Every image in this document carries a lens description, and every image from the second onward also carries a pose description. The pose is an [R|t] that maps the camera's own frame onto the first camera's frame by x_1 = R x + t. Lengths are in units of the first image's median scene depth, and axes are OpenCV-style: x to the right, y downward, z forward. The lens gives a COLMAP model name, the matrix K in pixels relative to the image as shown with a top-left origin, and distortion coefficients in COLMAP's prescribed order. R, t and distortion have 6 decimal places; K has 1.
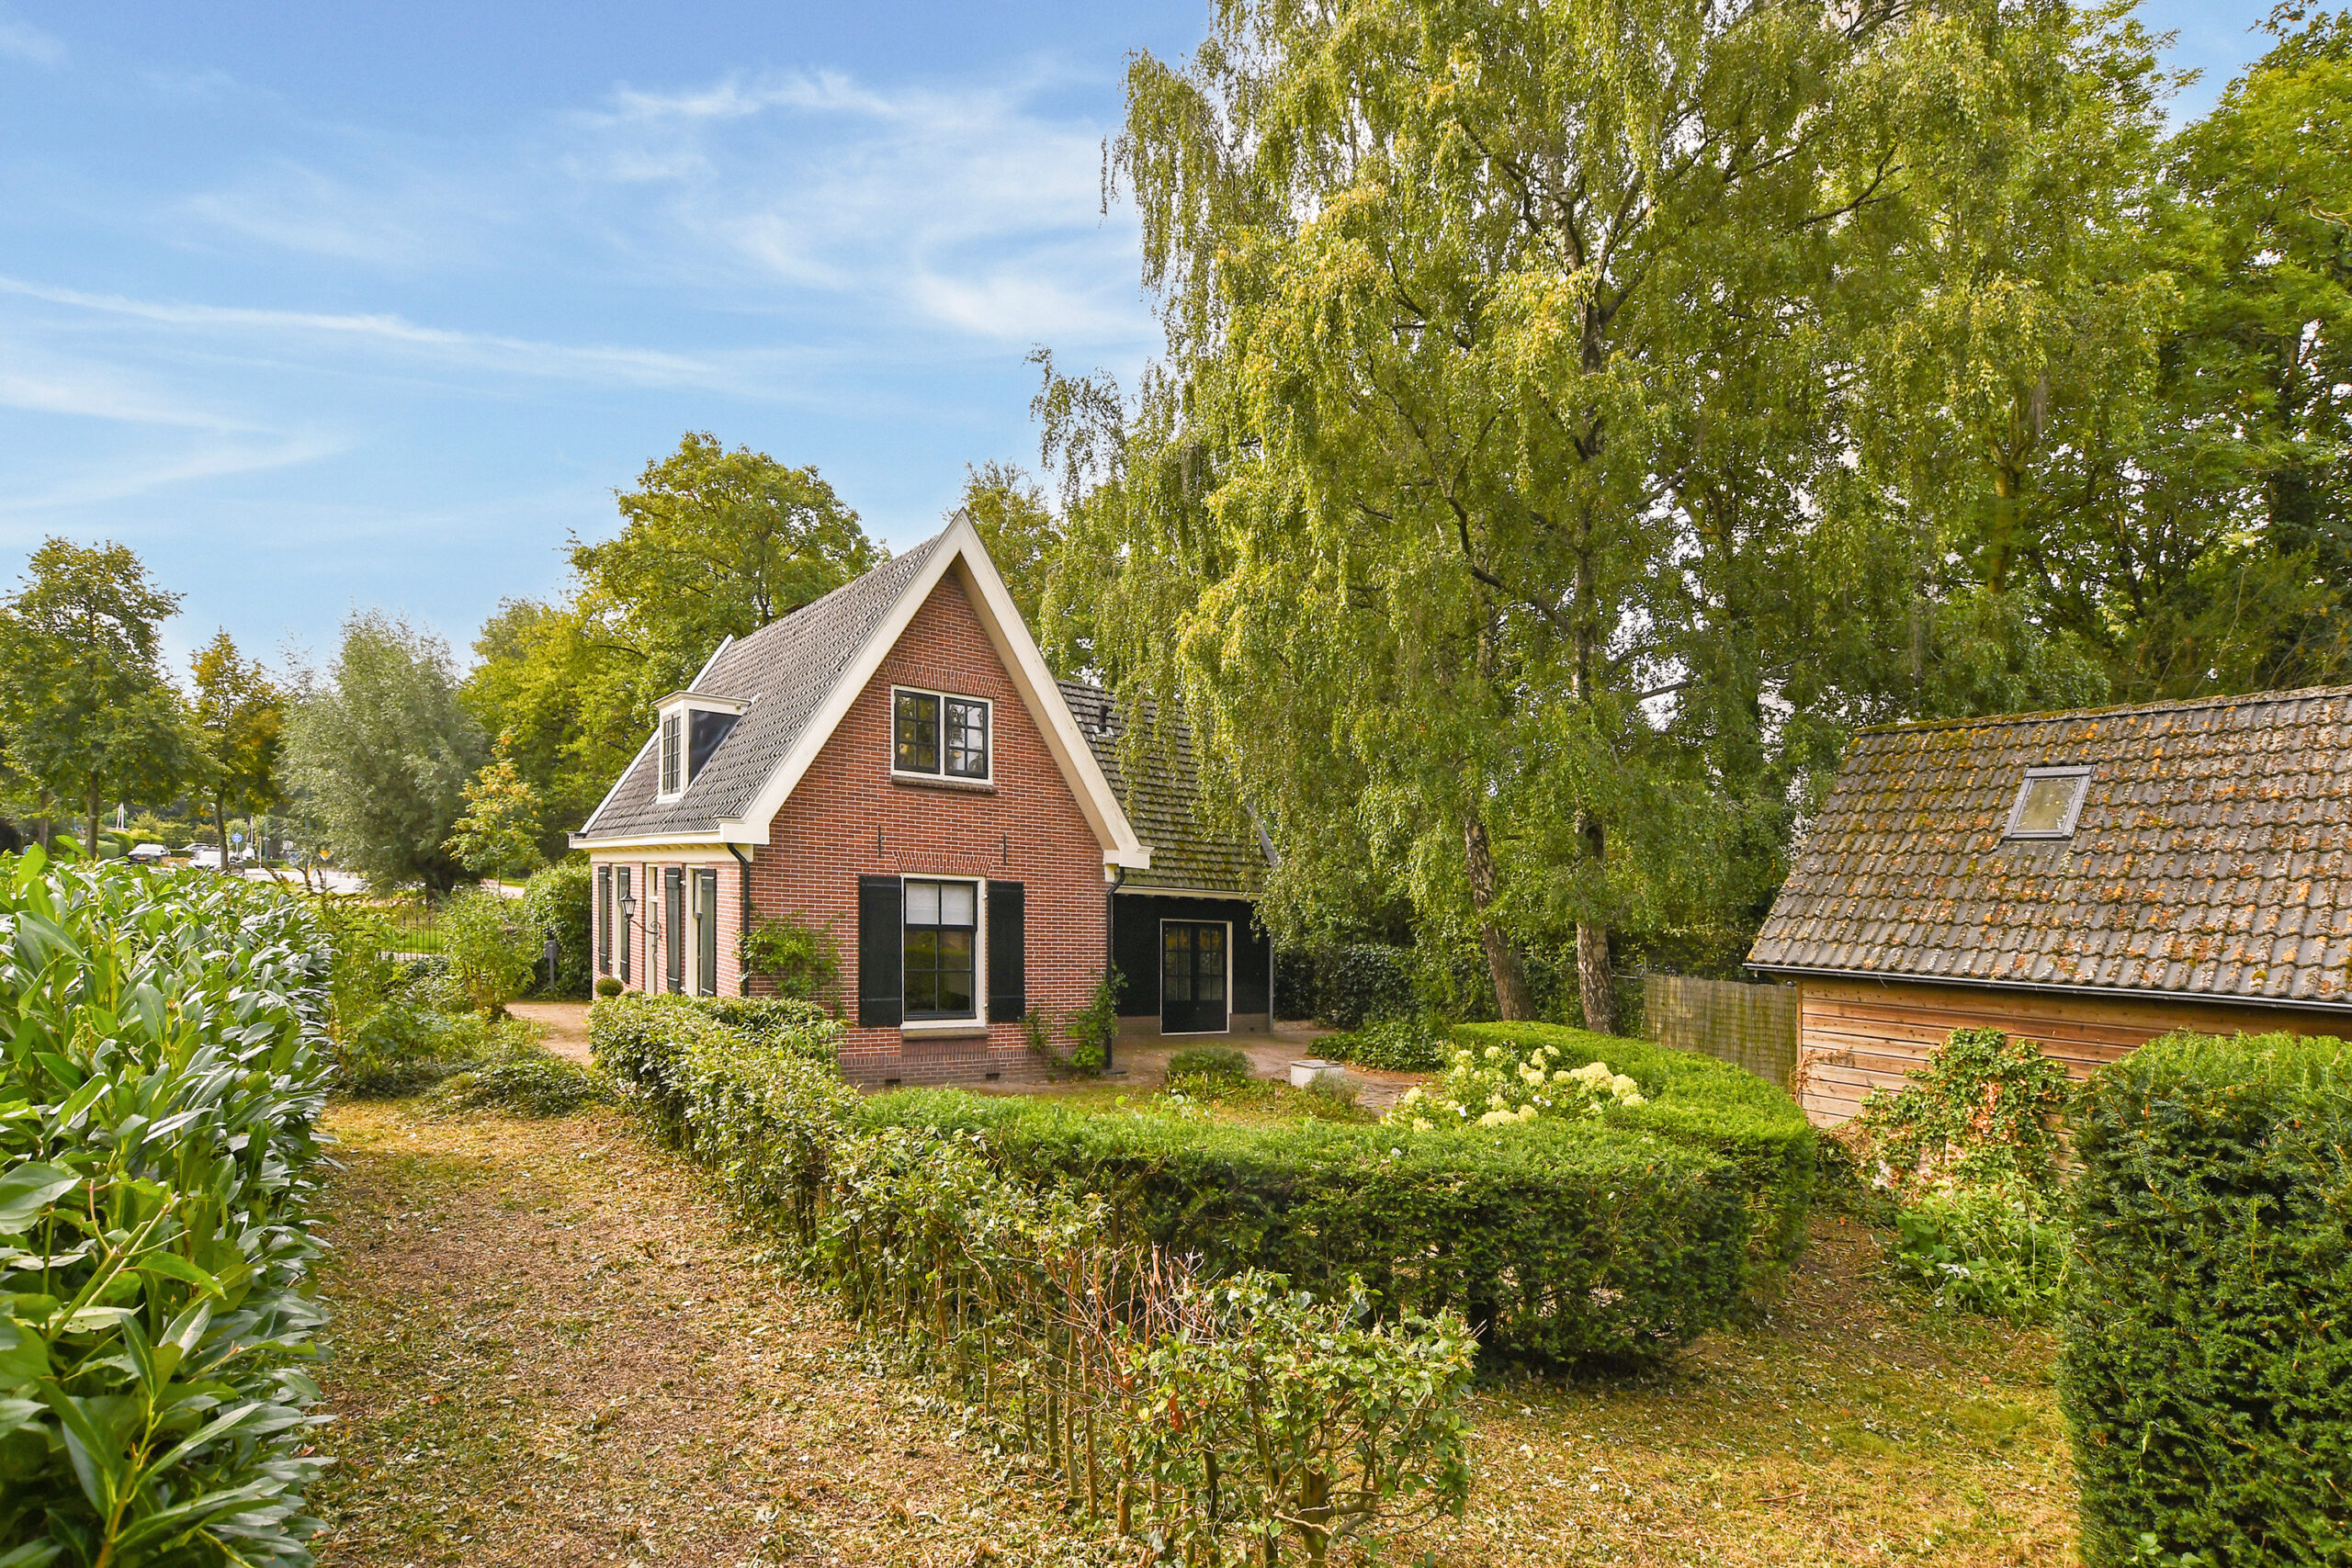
lens RADIAL K [[1010.8, 0, 1220.7], [0, 1010.8, 780.7], [0, 0, 1]] dist [-0.027691, 0.004257]
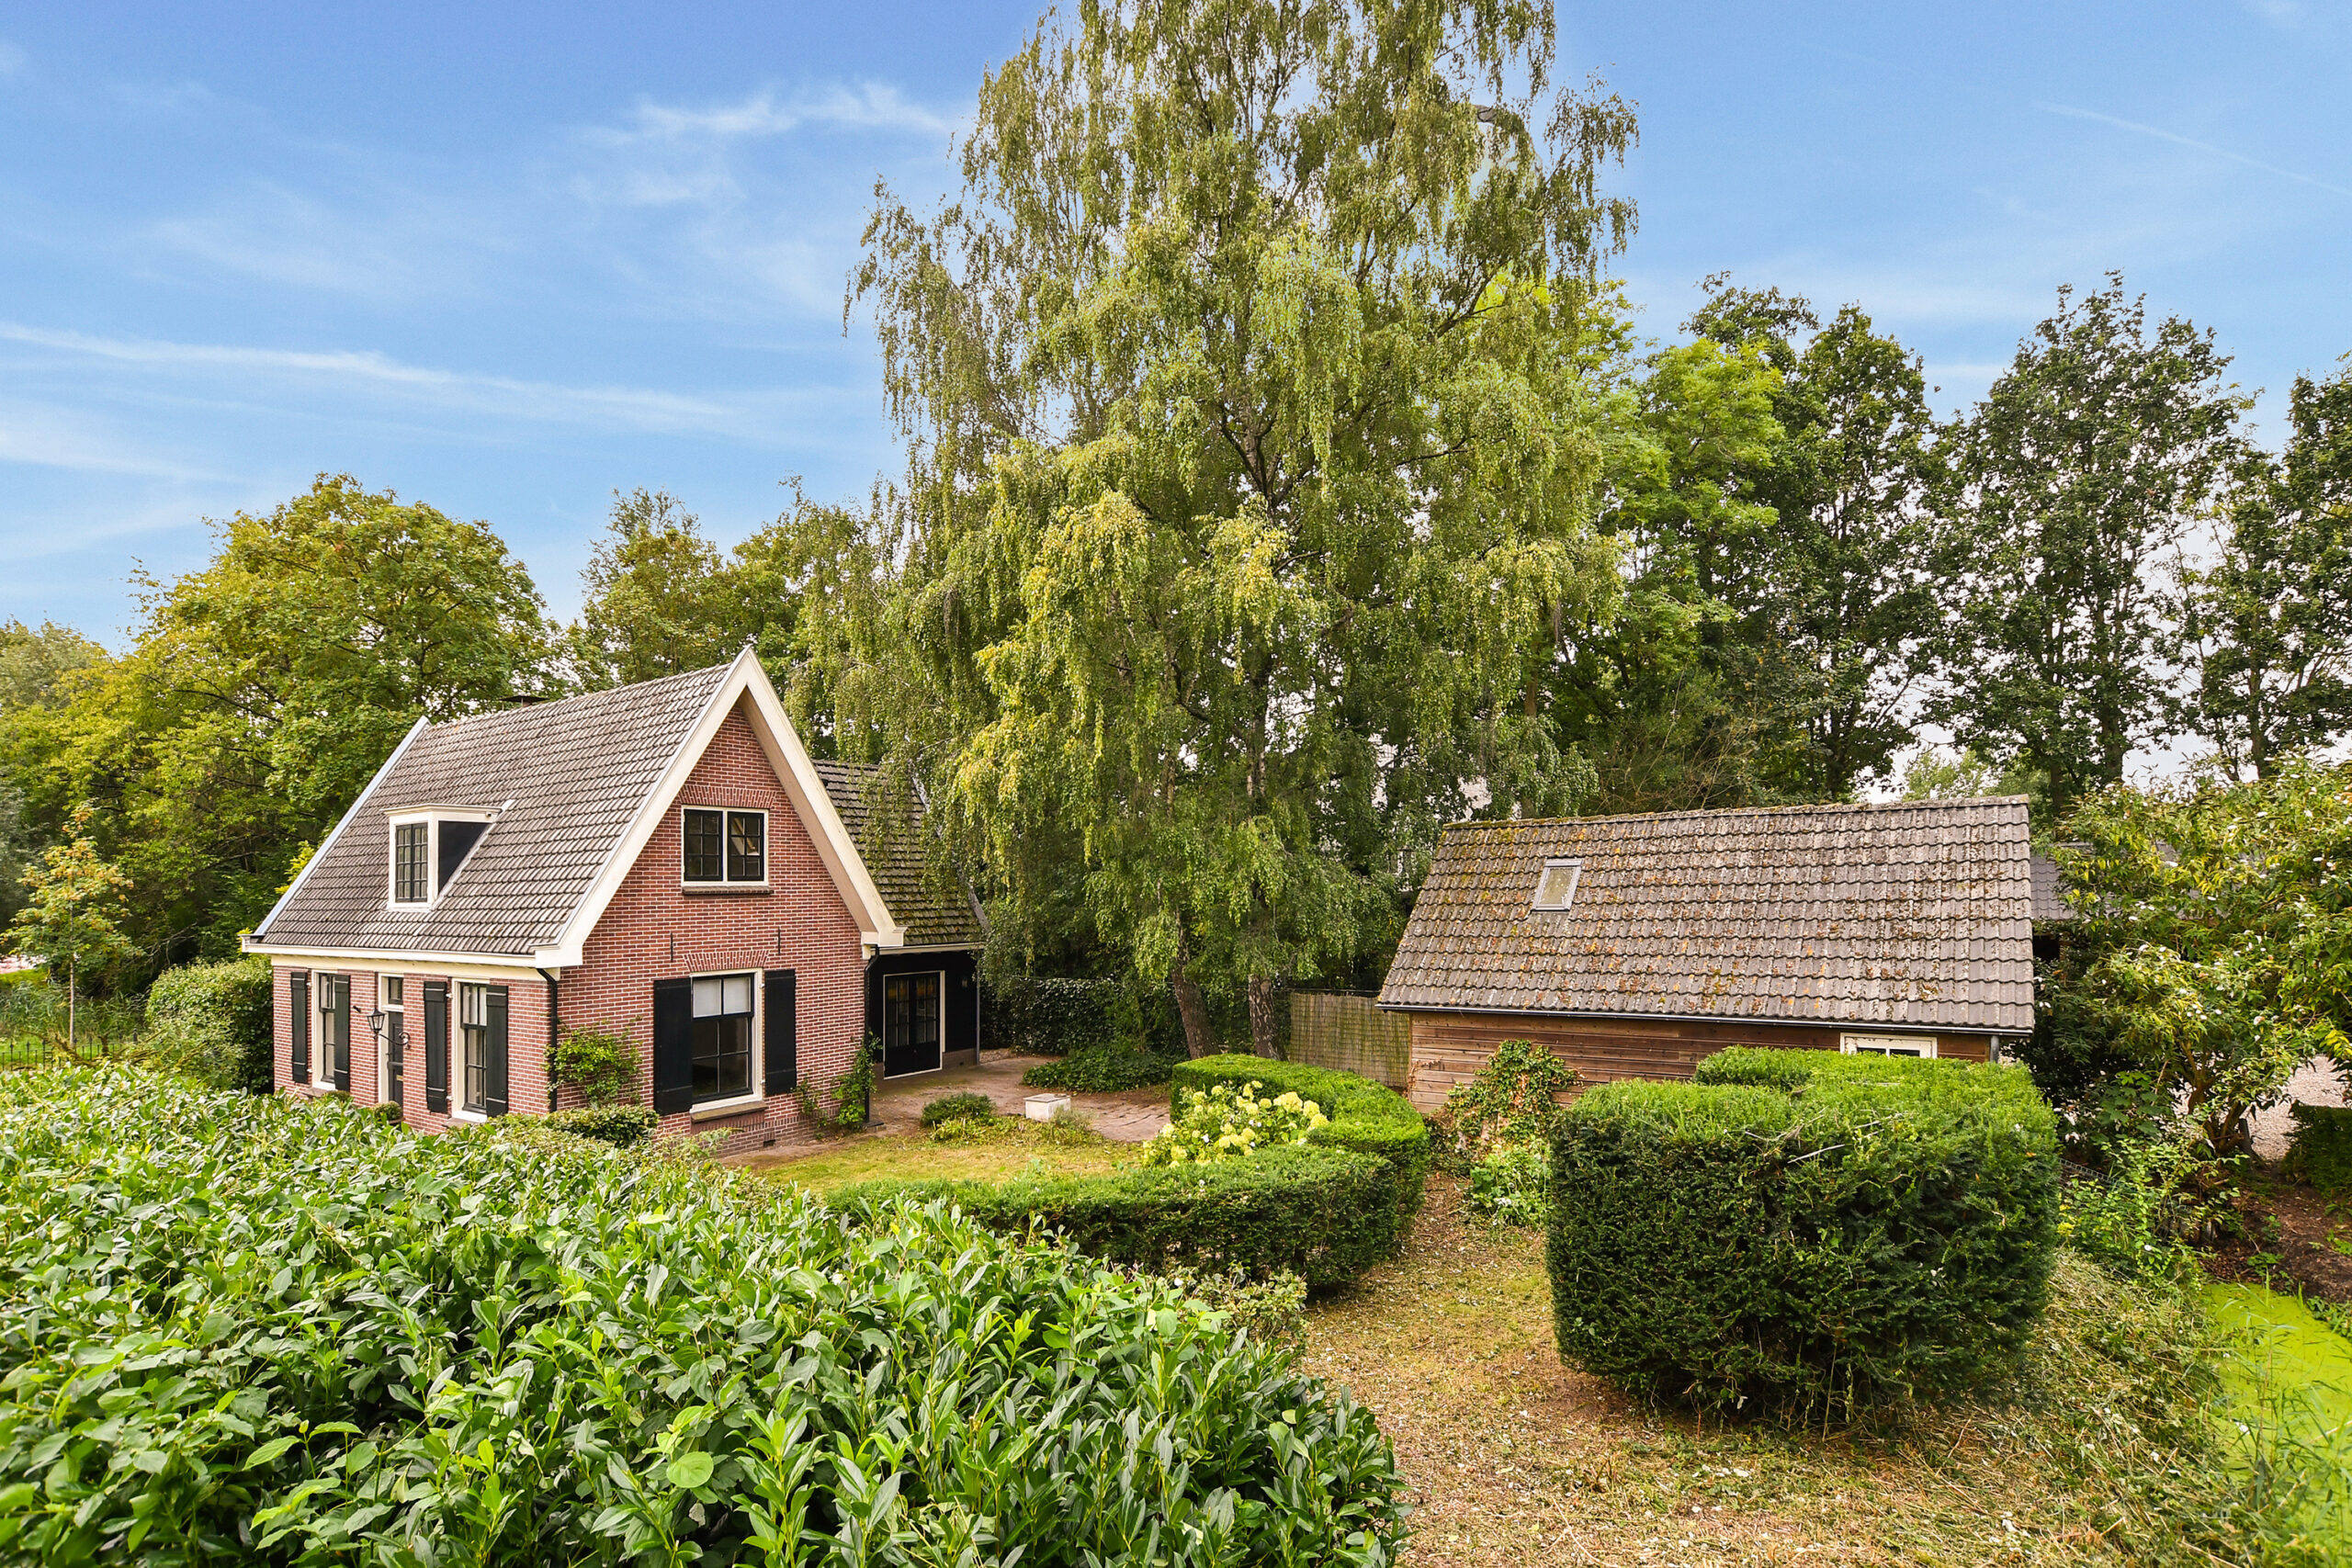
lens RADIAL K [[1085.5, 0, 1176.0], [0, 1085.5, 784.0], [0, 0, 1]] dist [-0.028519, 0.000567]
pose [[0.942281, -0.018344, 0.334321, -0.239334], [0.005034, 0.999161, 0.040636, -0.185308], [-0.334786, -0.036608, 0.941583, -0.320570]]
